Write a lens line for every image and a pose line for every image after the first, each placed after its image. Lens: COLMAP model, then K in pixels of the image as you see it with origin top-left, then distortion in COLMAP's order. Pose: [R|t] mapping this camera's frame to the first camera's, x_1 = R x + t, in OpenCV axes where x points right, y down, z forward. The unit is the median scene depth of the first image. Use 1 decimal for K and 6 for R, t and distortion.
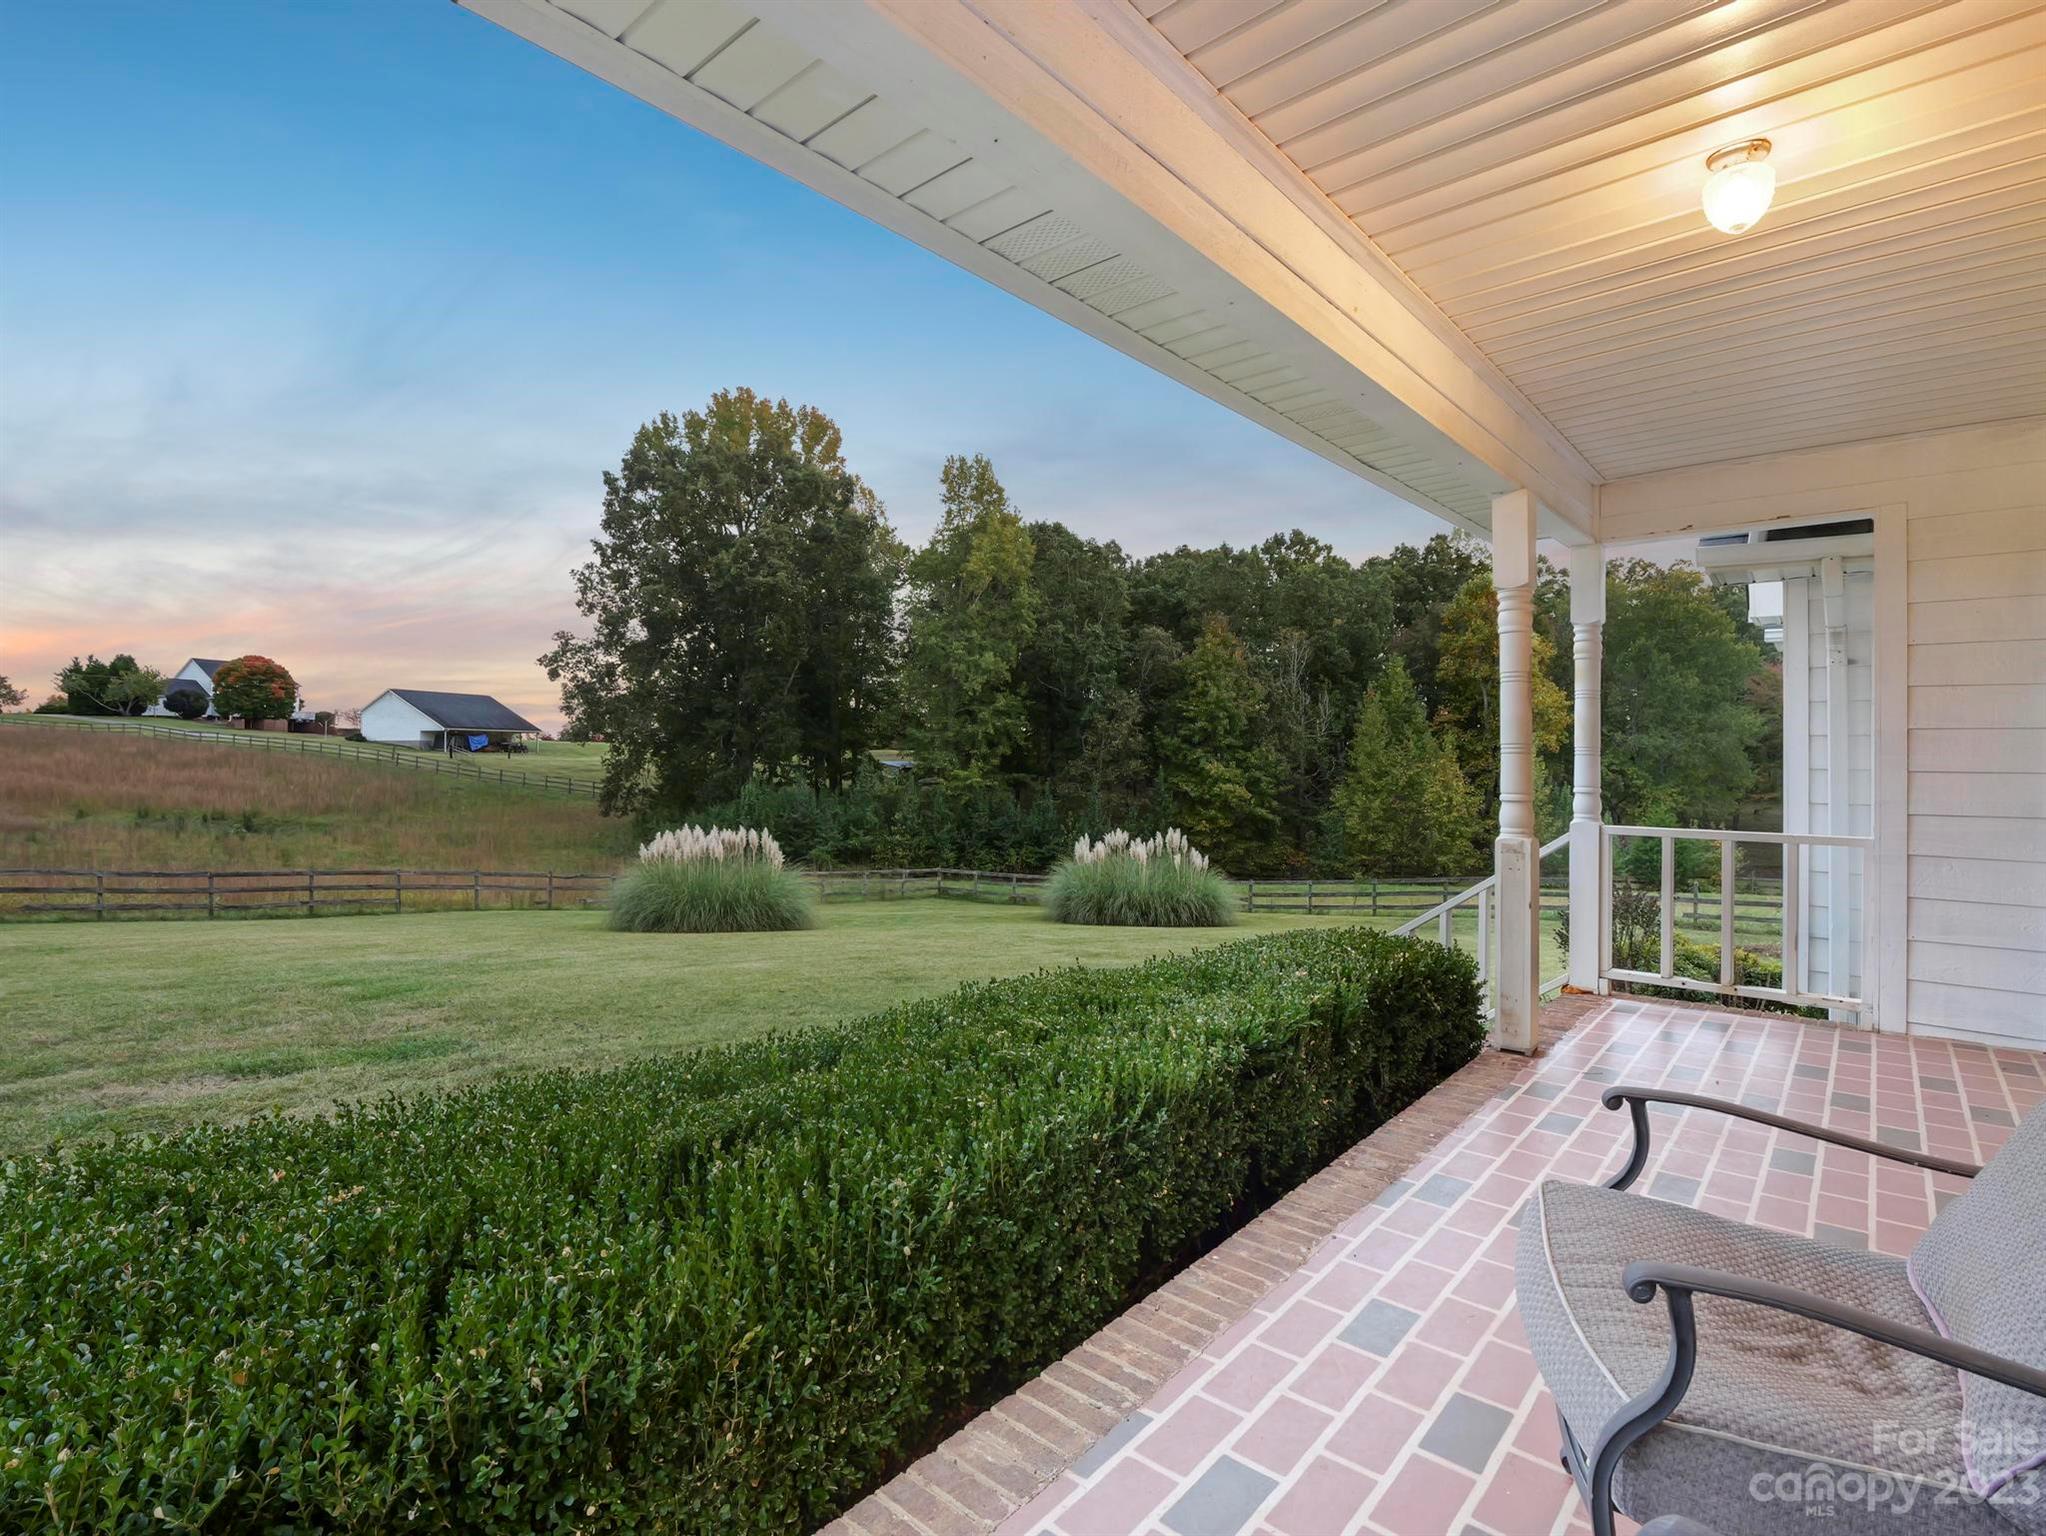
lens RADIAL K [[992.8, 0, 1024.0], [0, 992.8, 762.9], [0, 0, 1]] dist [-0.014707, -0.000647]
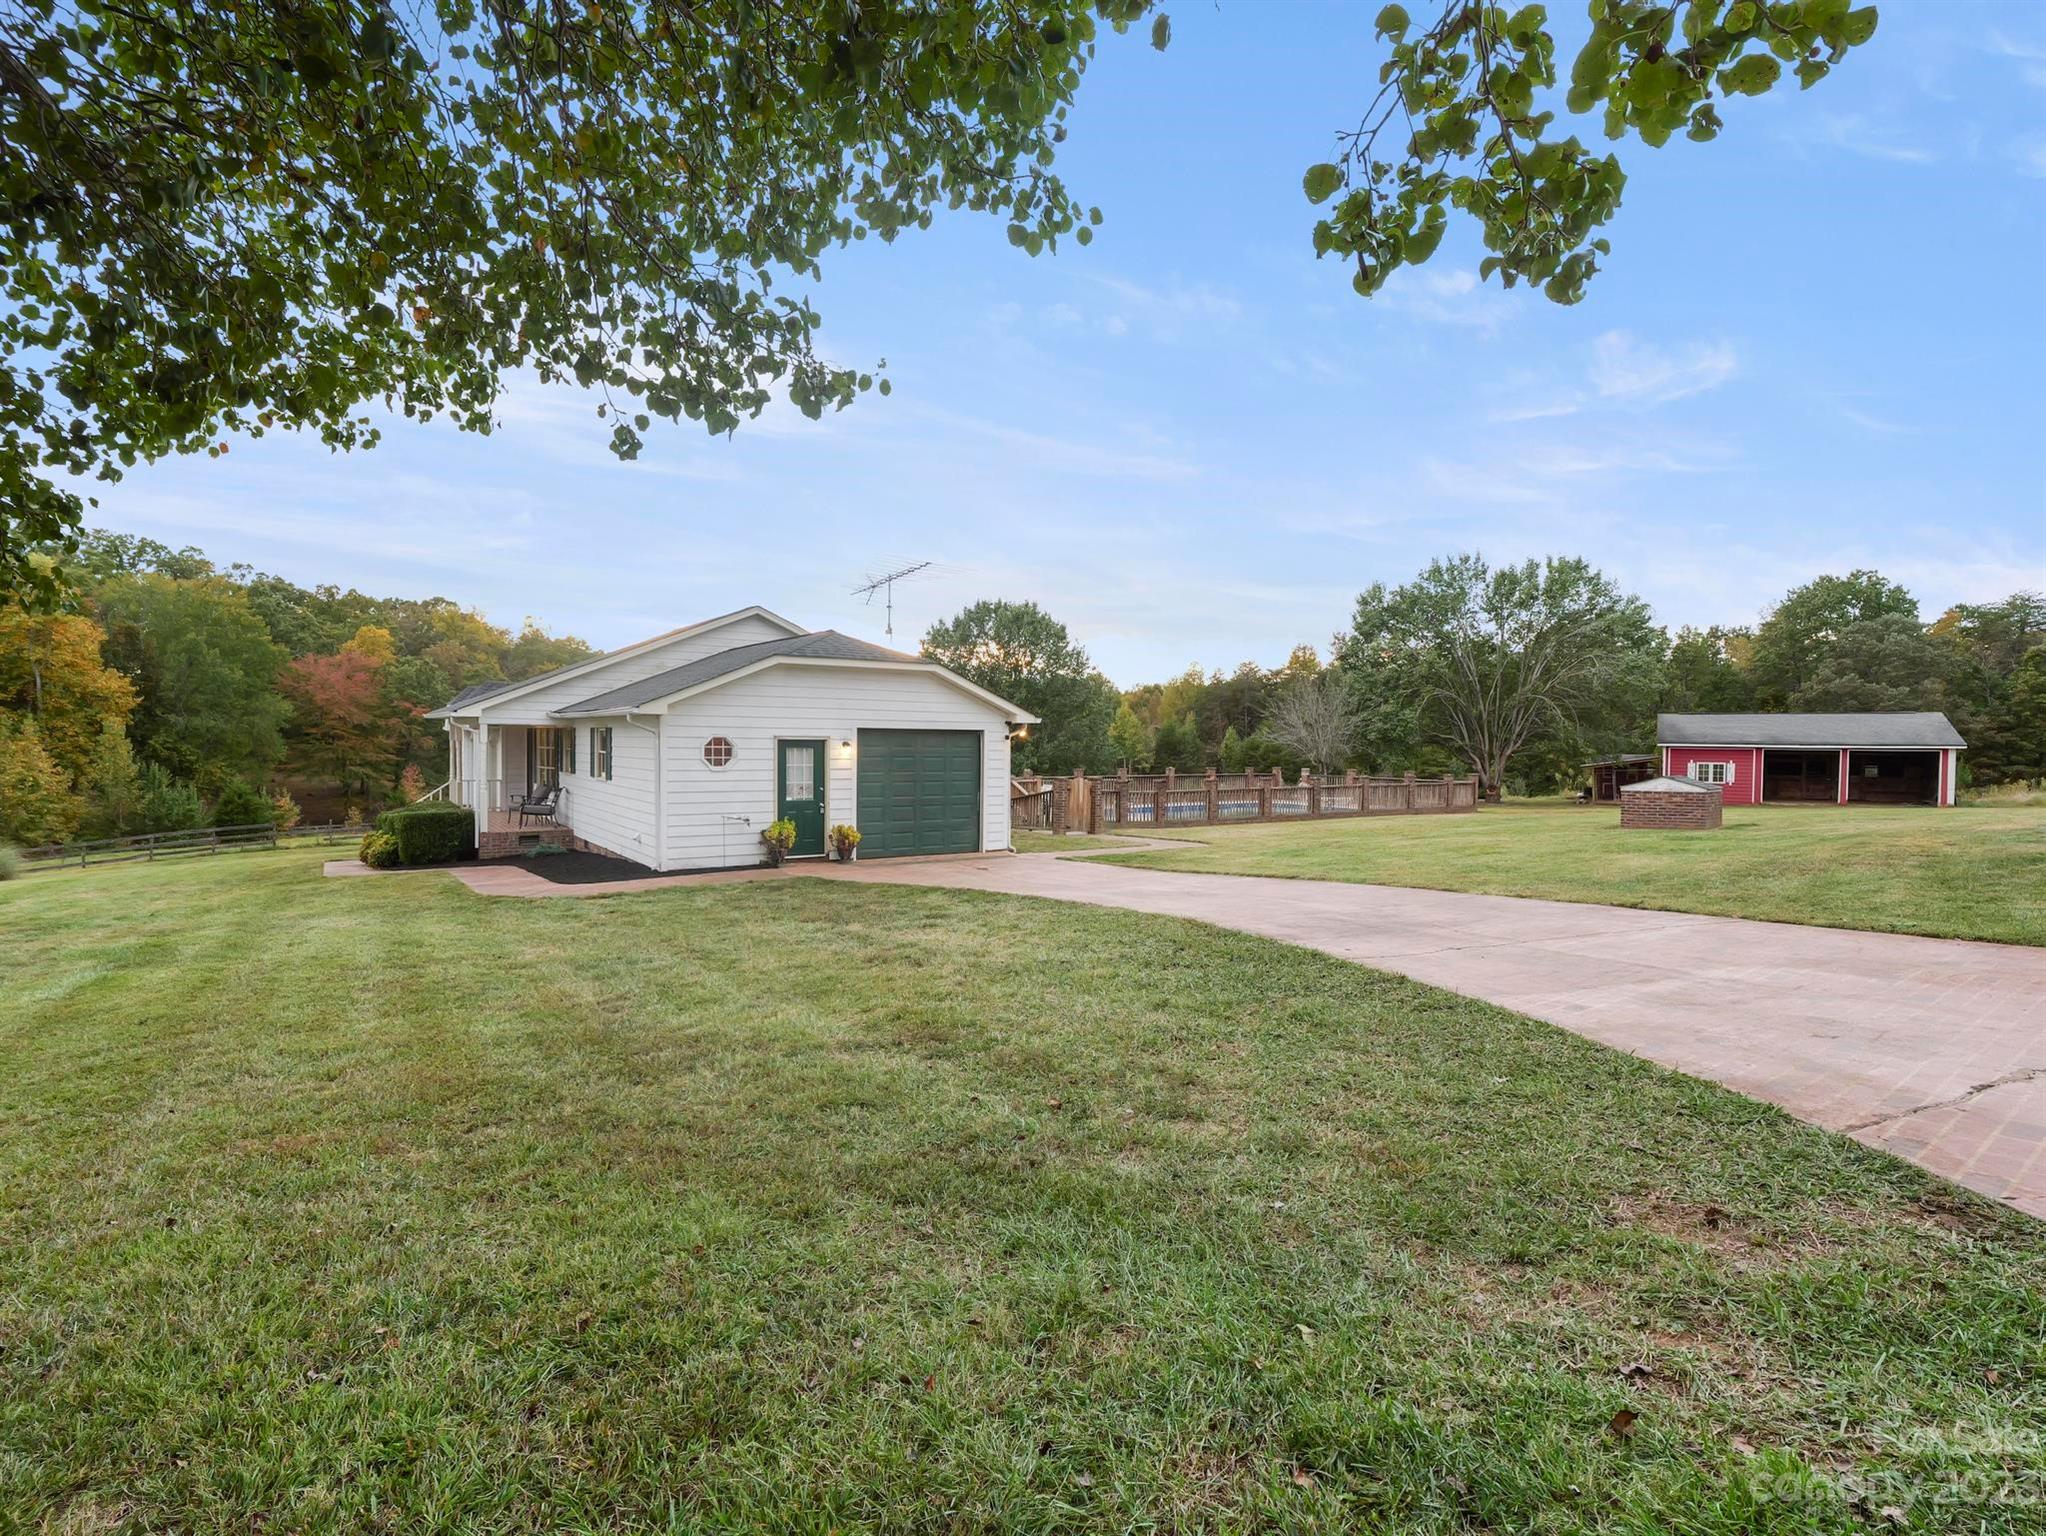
lens RADIAL K [[992.8, 0, 1021.8], [0, 992.8, 761.6], [0, 0, 1]] dist [-0.014707, -0.000647]
pose [[0.241659, -0.022369, 0.970103, -0.253810], [-0.006242, 0.999678, 0.024606, -0.011045], [-0.970341, -0.012002, 0.241442, -0.215179]]
